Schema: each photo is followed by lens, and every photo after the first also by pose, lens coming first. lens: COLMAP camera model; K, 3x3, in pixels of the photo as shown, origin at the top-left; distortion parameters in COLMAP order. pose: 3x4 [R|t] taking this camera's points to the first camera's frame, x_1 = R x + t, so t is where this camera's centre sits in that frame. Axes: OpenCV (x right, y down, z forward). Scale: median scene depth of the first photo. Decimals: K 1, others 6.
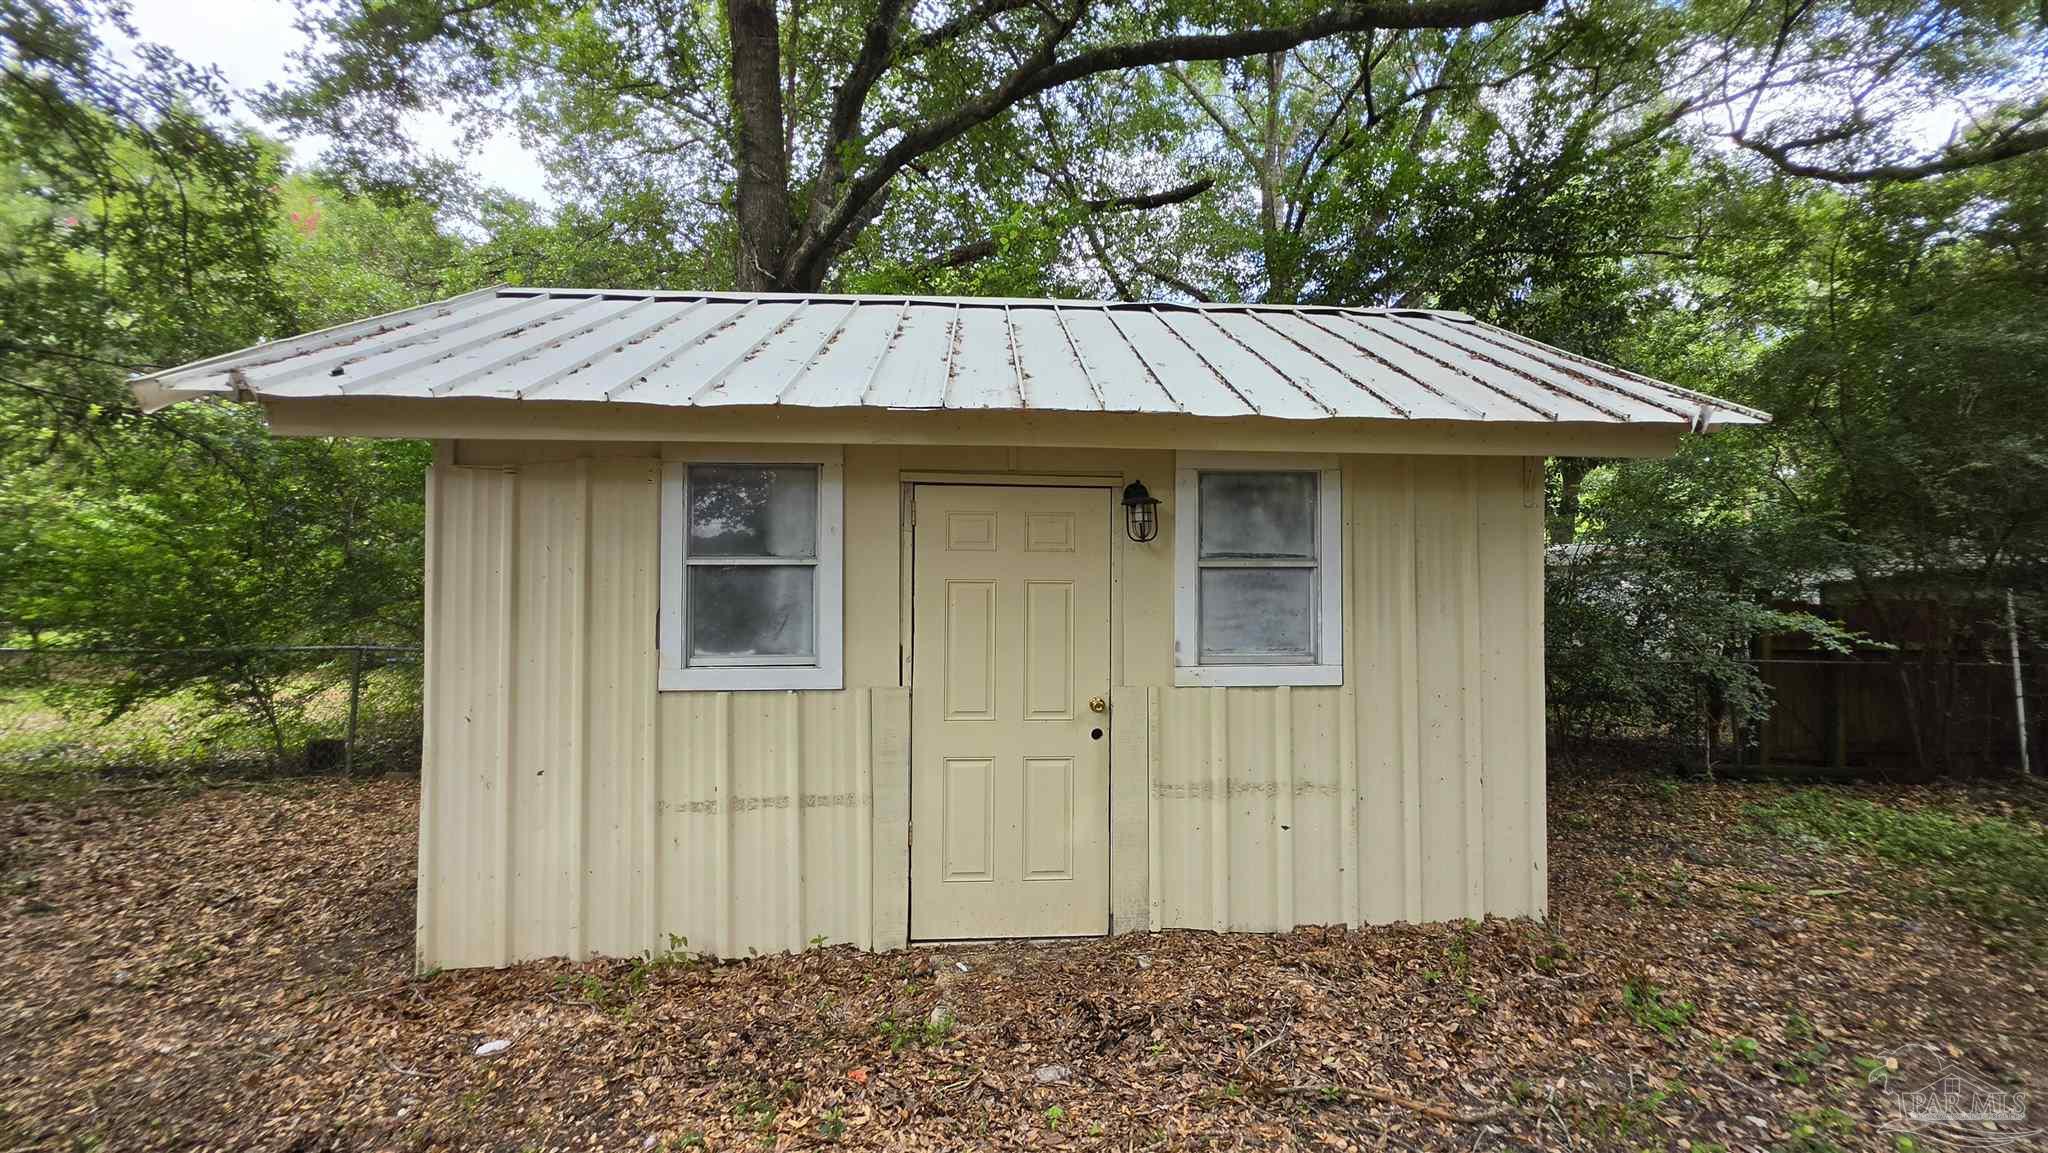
lens RADIAL K [[824.9, 0, 1033.0], [0, 824.9, 563.1], [0, 0, 1]] dist [-0.002943, -0.000010]
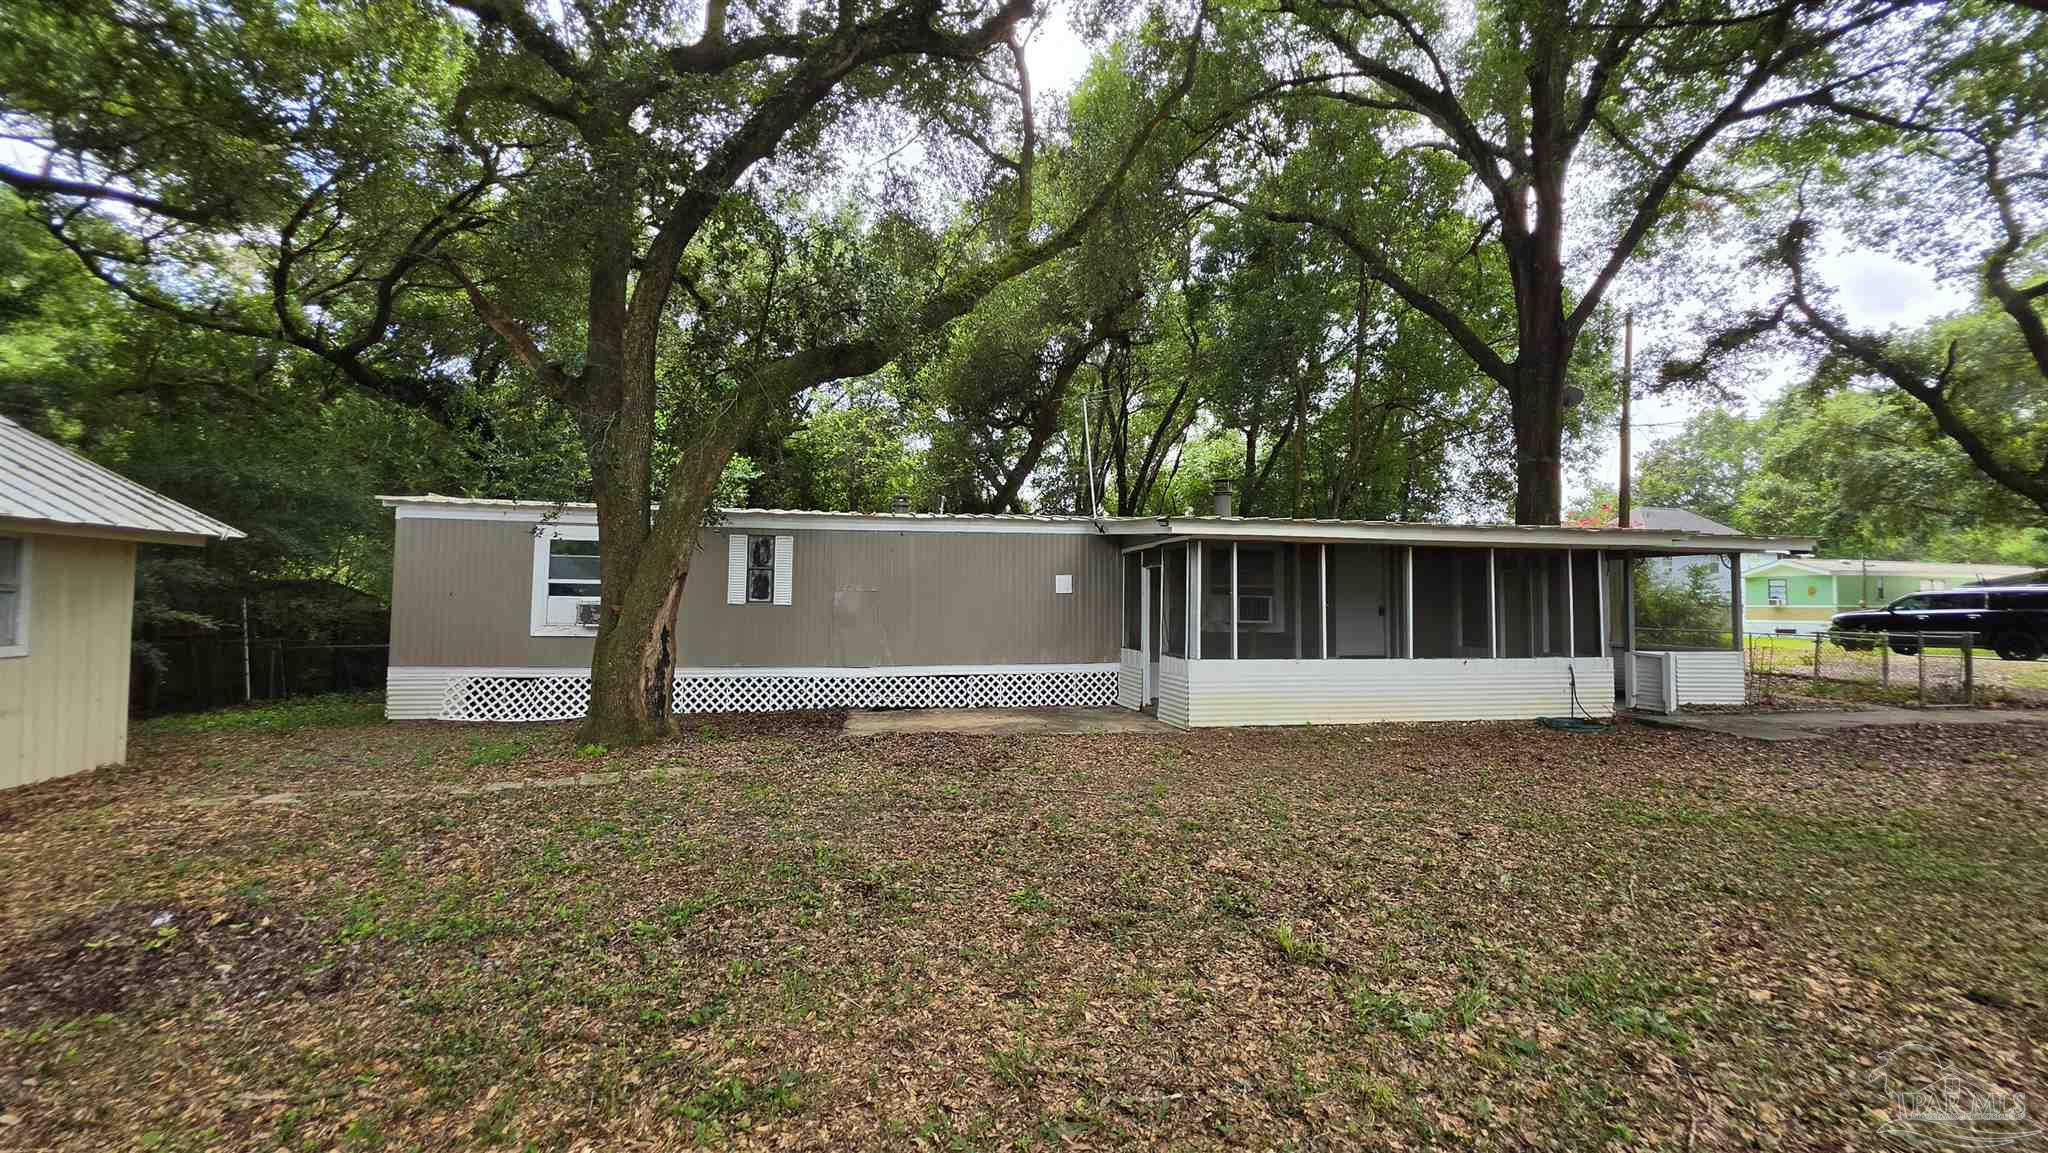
lens RADIAL K [[824.9, 0, 1033.0], [0, 824.9, 563.1], [0, 0, 1]] dist [-0.002943, -0.000010]
pose [[-0.088740, 0.017634, 0.995899, -1.609389], [-0.004456, 0.999826, -0.018101, -0.033286], [-0.996045, -0.006044, -0.088646, -1.055625]]
